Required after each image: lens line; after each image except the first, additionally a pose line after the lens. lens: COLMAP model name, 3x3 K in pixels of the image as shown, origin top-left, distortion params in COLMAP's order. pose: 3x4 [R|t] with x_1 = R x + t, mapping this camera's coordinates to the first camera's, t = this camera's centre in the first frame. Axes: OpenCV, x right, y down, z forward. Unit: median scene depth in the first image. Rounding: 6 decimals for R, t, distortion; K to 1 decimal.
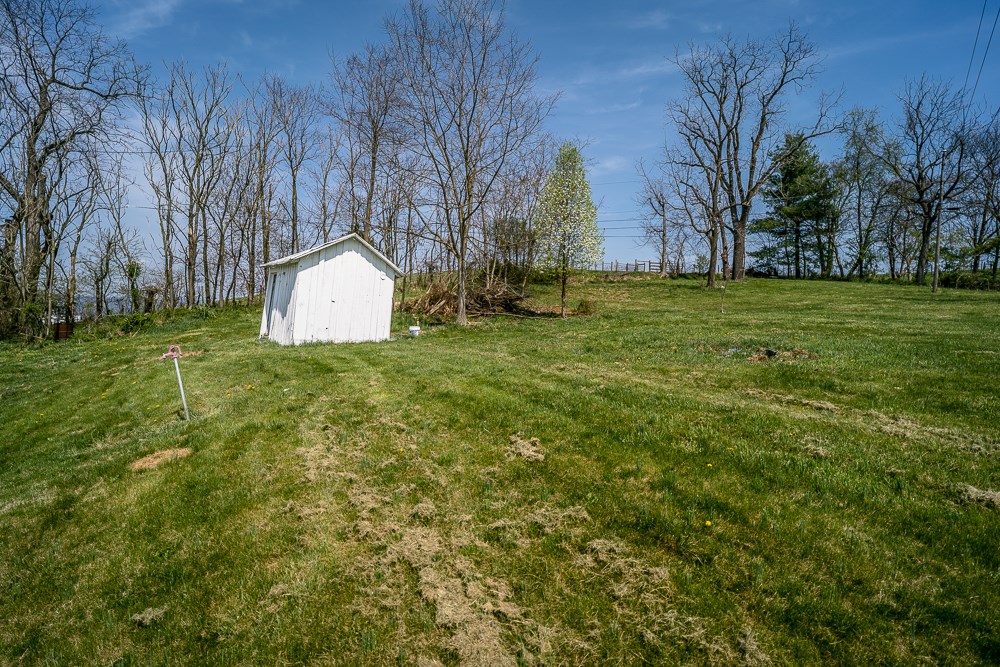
lens RADIAL K [[519.7, 0, 498.1], [0, 519.7, 333.2], [0, 0, 1]] dist [0.001196, -0.000452]
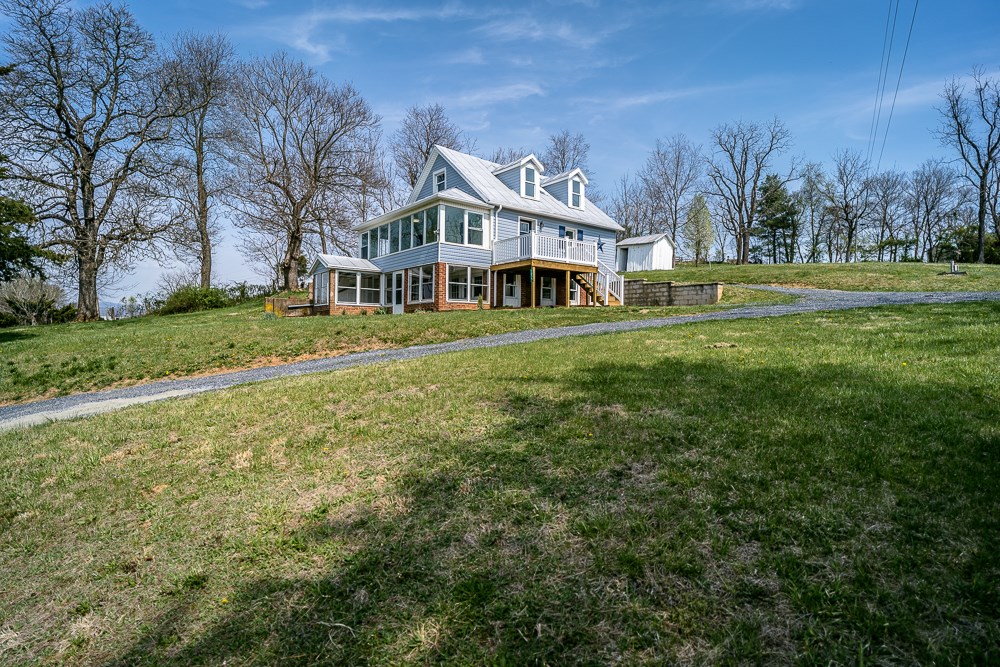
lens RADIAL K [[519.7, 0, 497.7], [0, 519.7, 329.0], [0, 0, 1]] dist [0.001196, -0.000452]
pose [[0.995954, -0.006090, 0.089662, -1.033431], [0.007562, 0.999842, -0.016082, 0.272493], [-0.089550, 0.016695, 0.995842, -1.262339]]
